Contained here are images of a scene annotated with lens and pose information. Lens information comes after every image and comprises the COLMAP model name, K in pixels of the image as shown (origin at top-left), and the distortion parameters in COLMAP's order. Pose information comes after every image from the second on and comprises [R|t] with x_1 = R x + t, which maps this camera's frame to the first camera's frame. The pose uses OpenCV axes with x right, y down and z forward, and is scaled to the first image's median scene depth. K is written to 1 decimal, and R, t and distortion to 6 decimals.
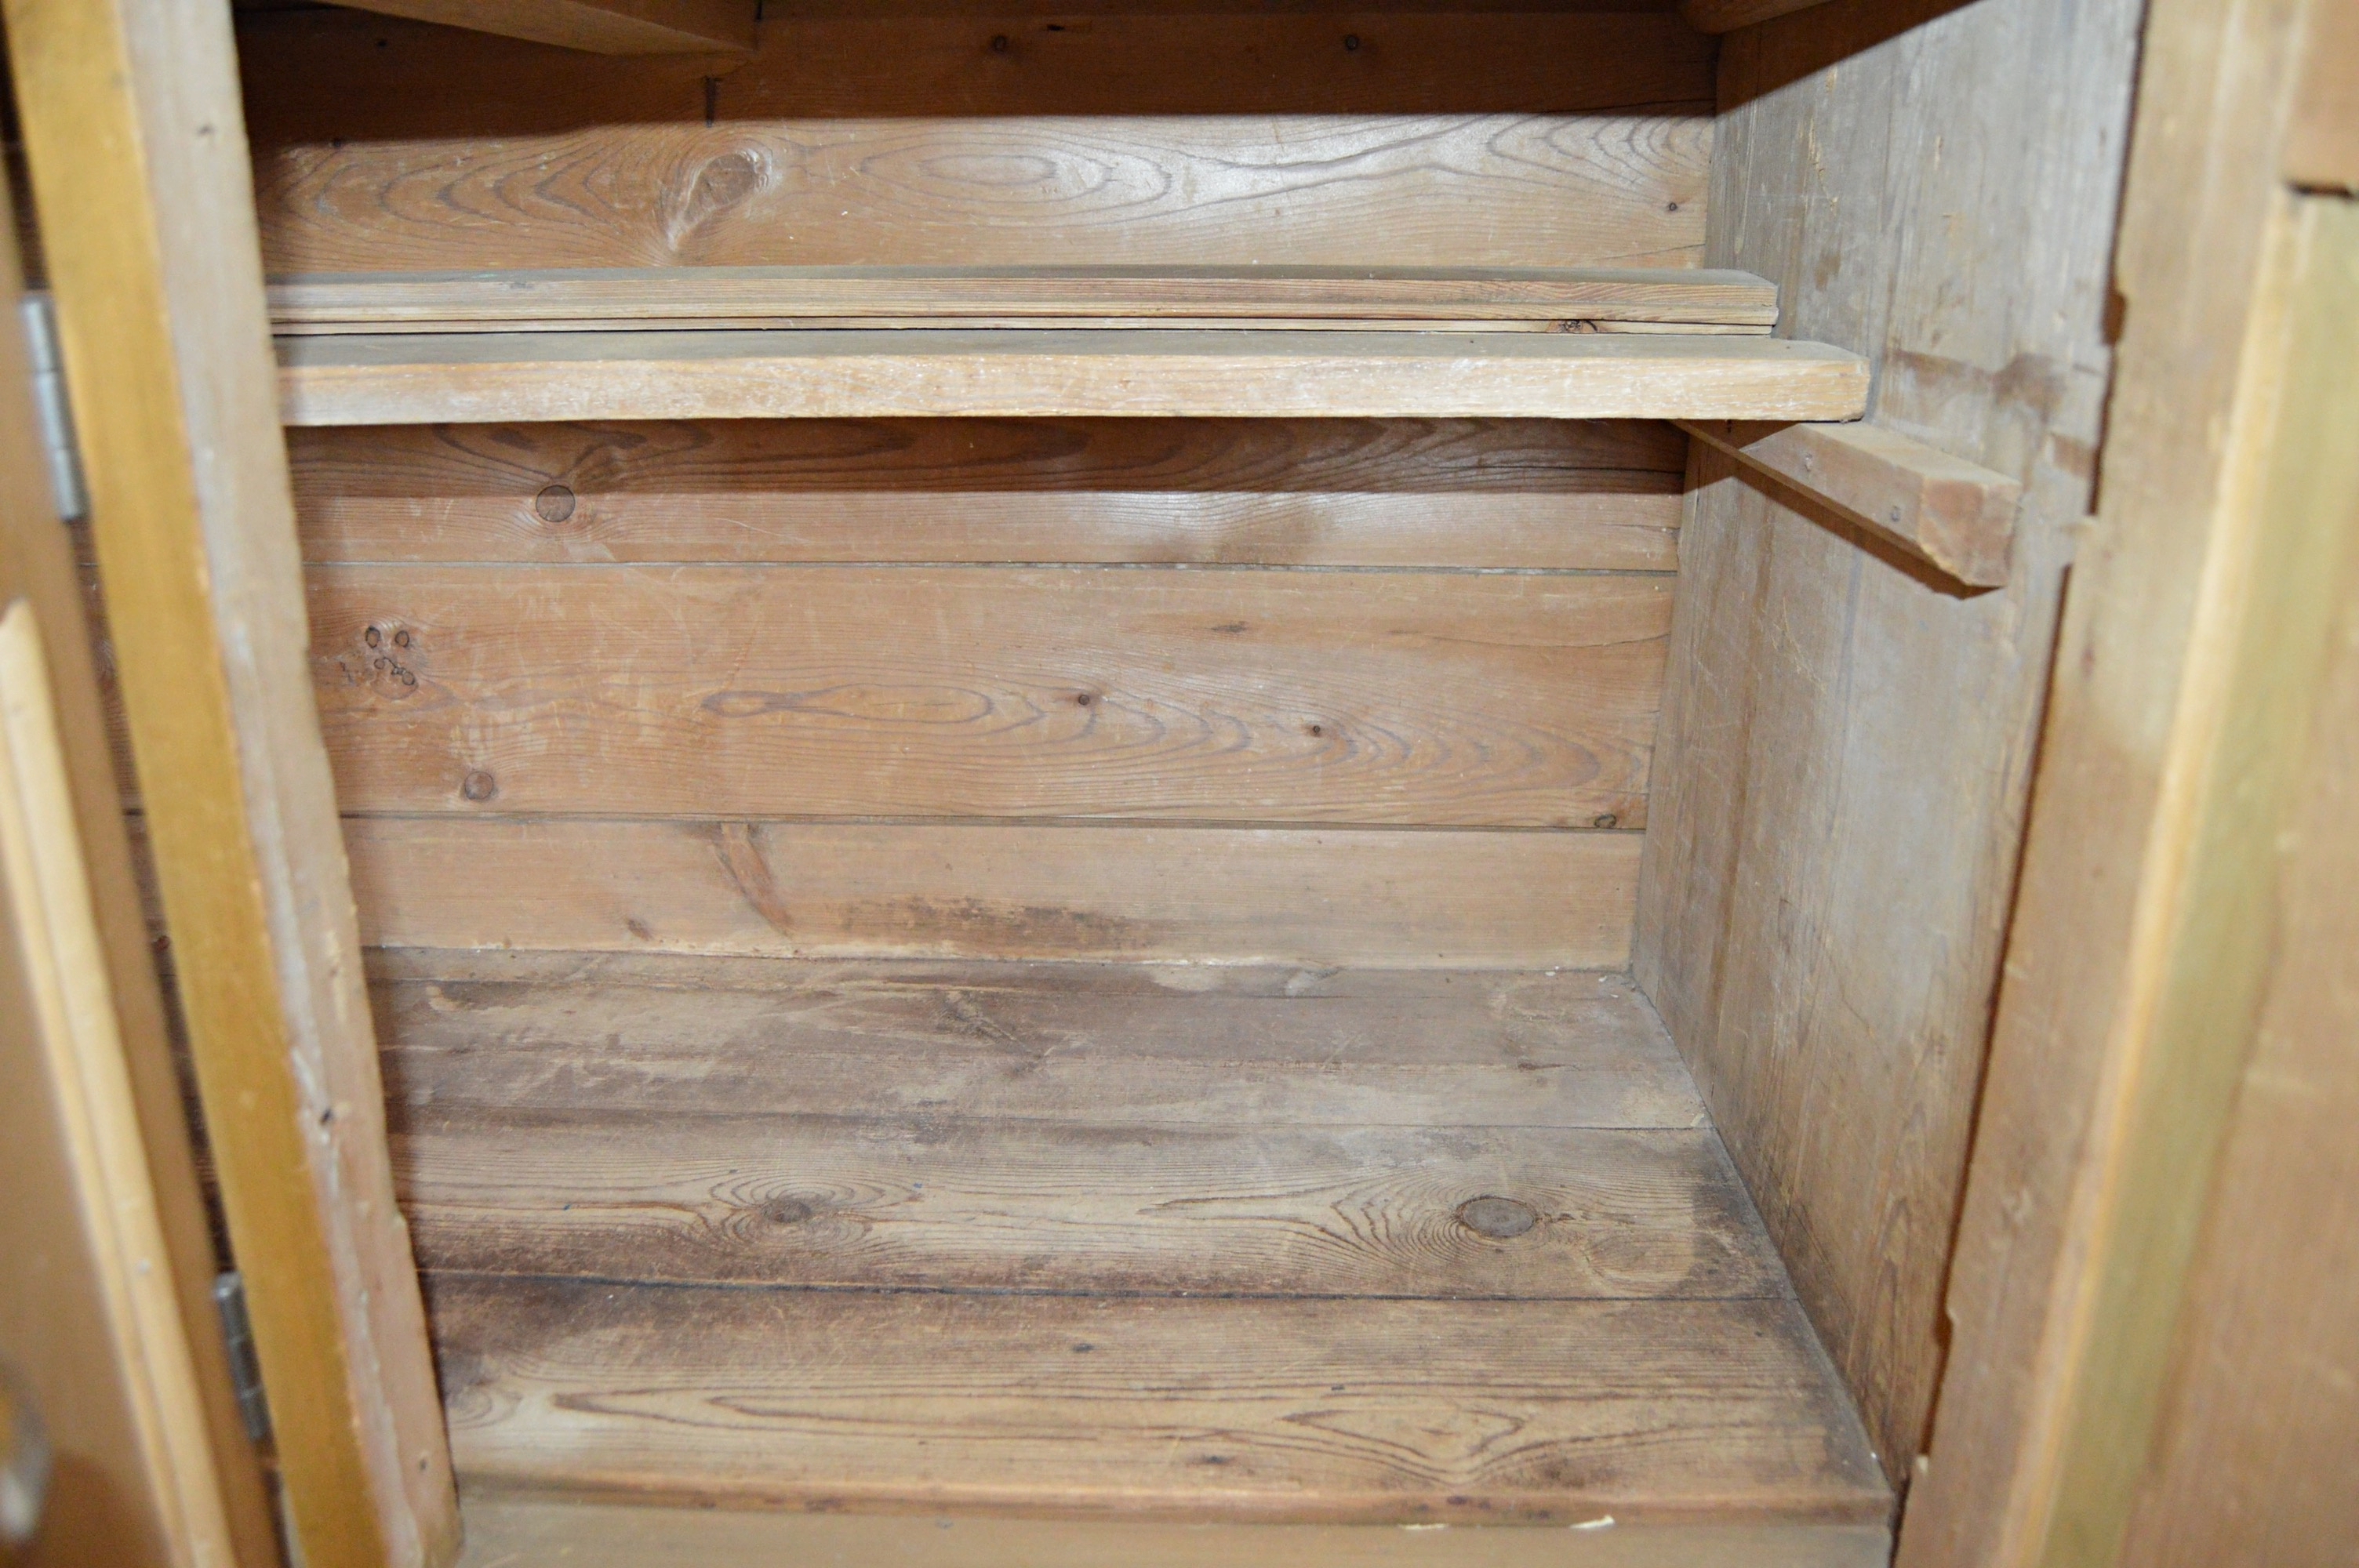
lens RADIAL K [[1858.7, 0, 1194.4], [0, 1858.7, 777.5], [0, 0, 1]] dist [-0.097819, 0.036280]
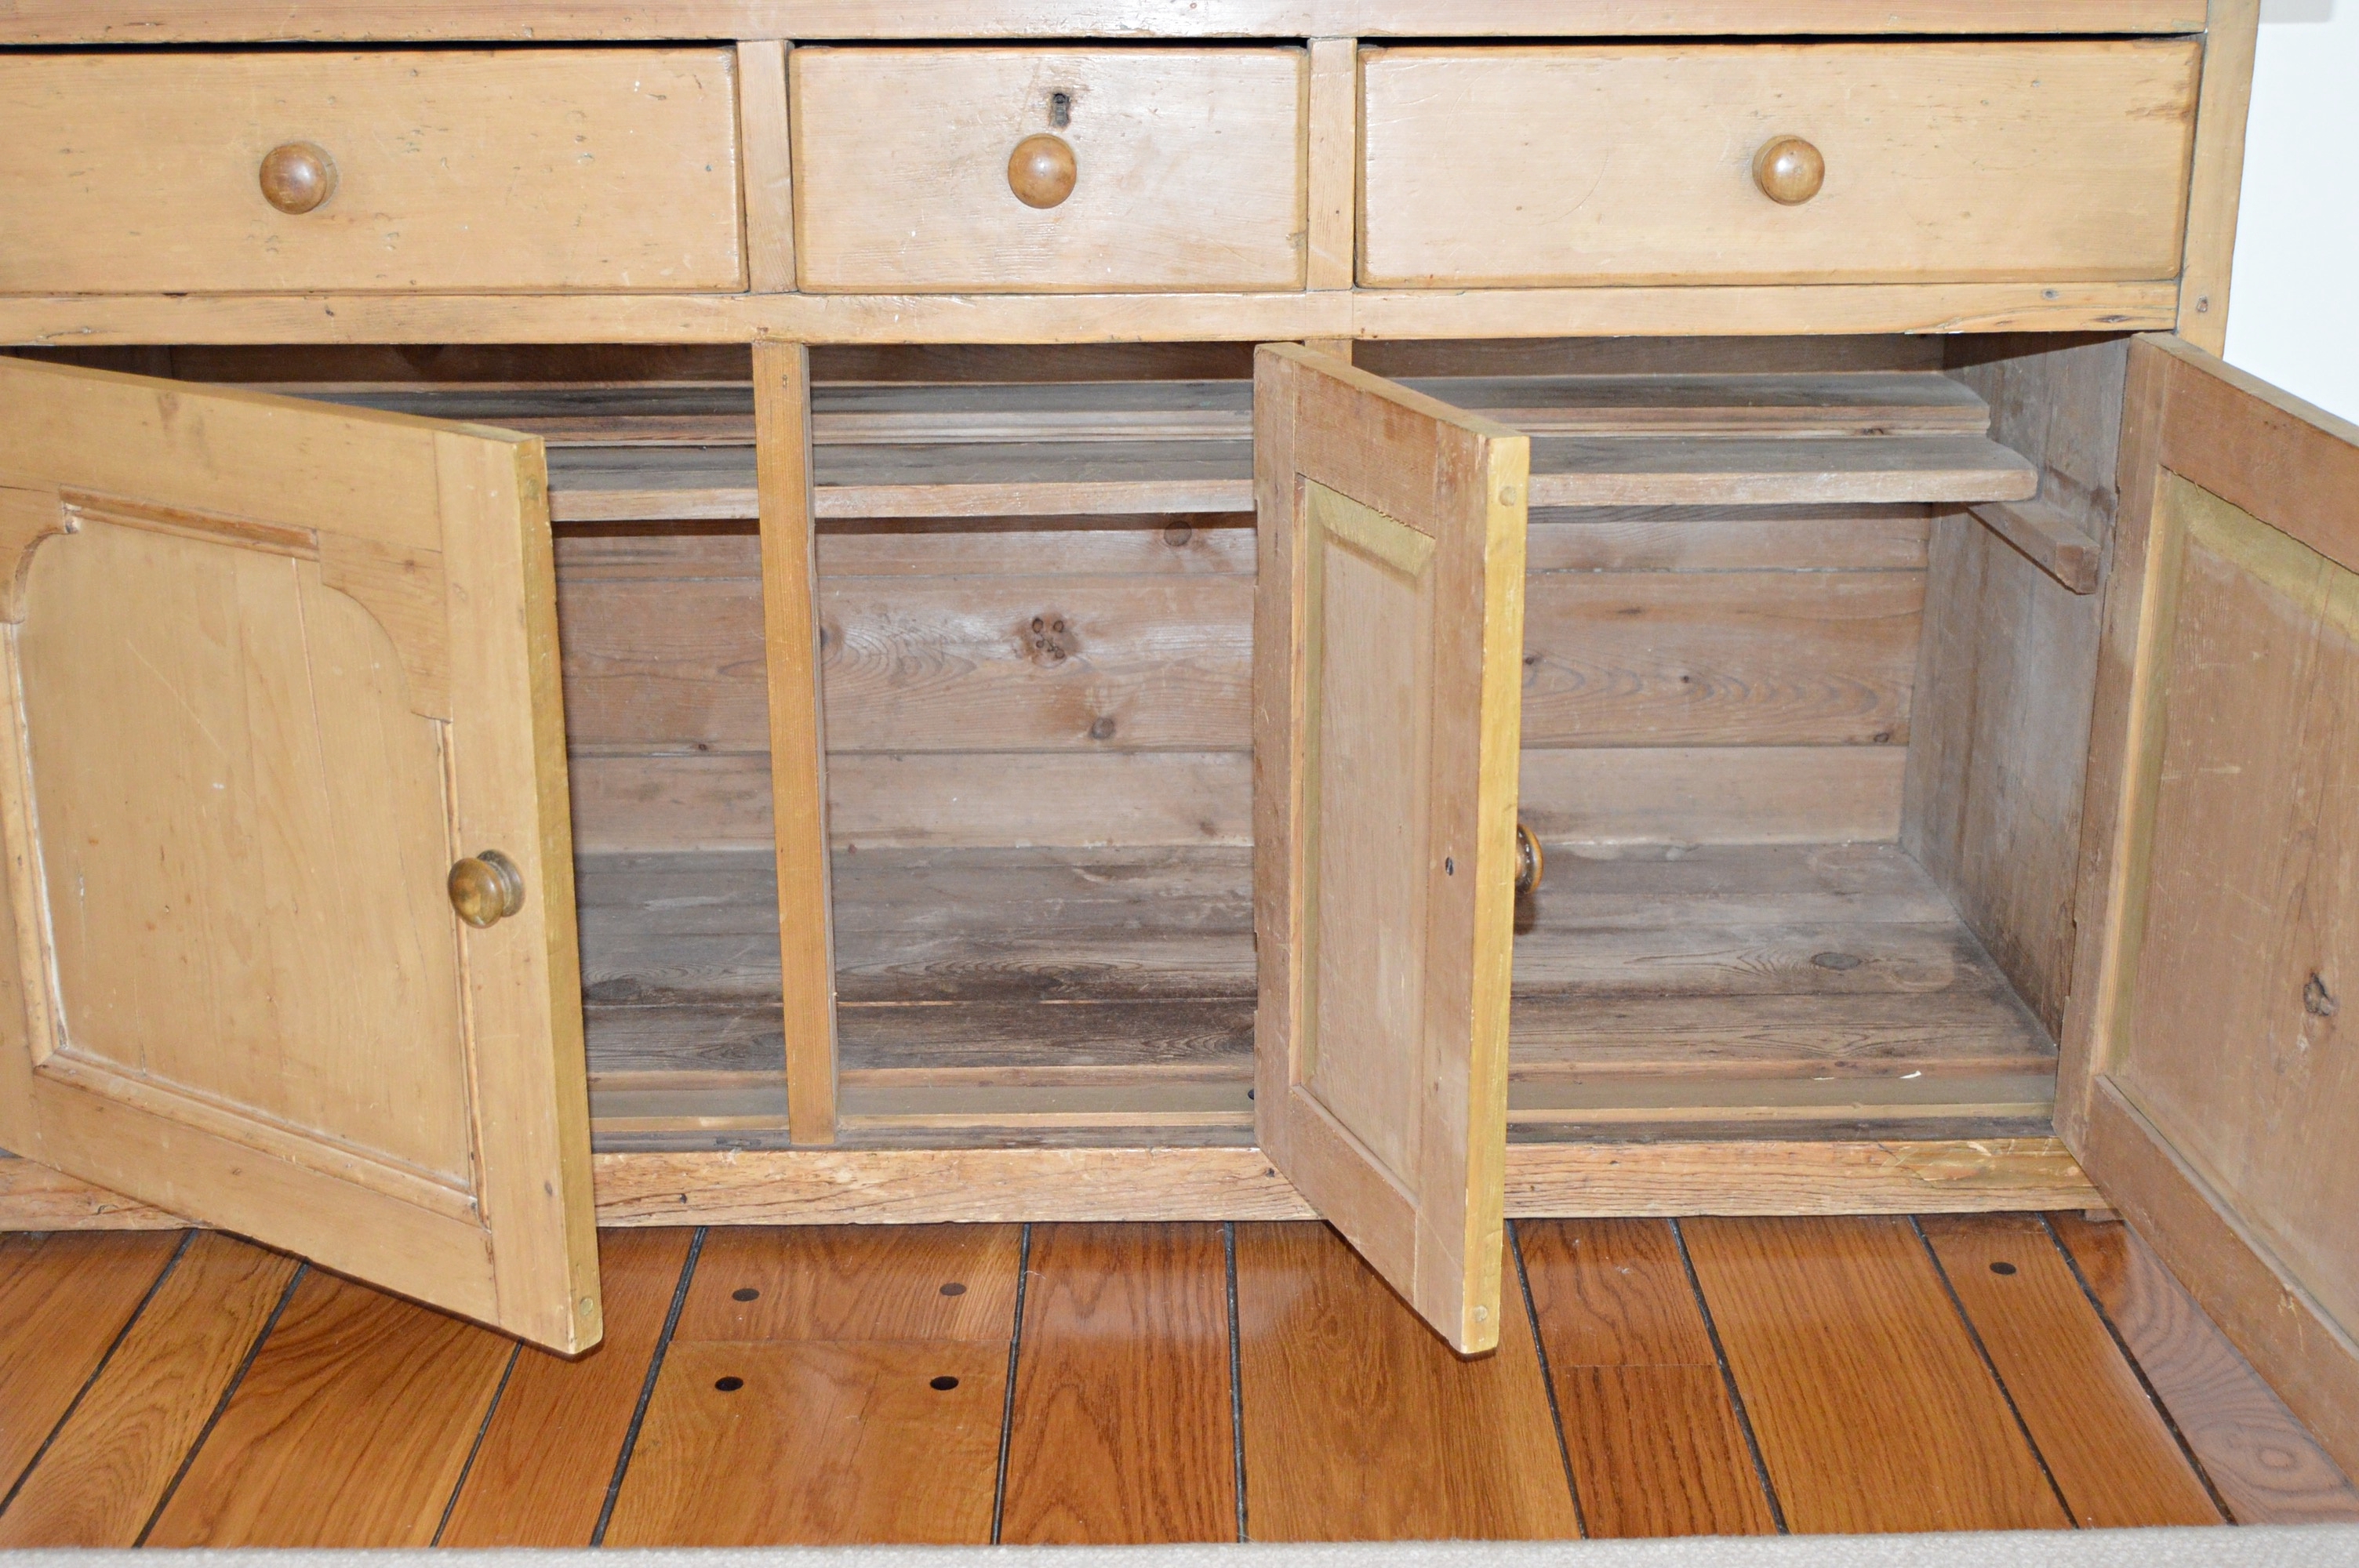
lens RADIAL K [[2892.5, 0, 1210.5], [0, 2892.5, 763.7], [0, 0, 1]] dist [-0.055858, 0.000000]
pose [[0.999322, -0.019008, 0.031529, -0.450521], [0.019495, 0.999694, -0.015199, 0.080934], [-0.031230, 0.015803, 0.999387, -1.496485]]
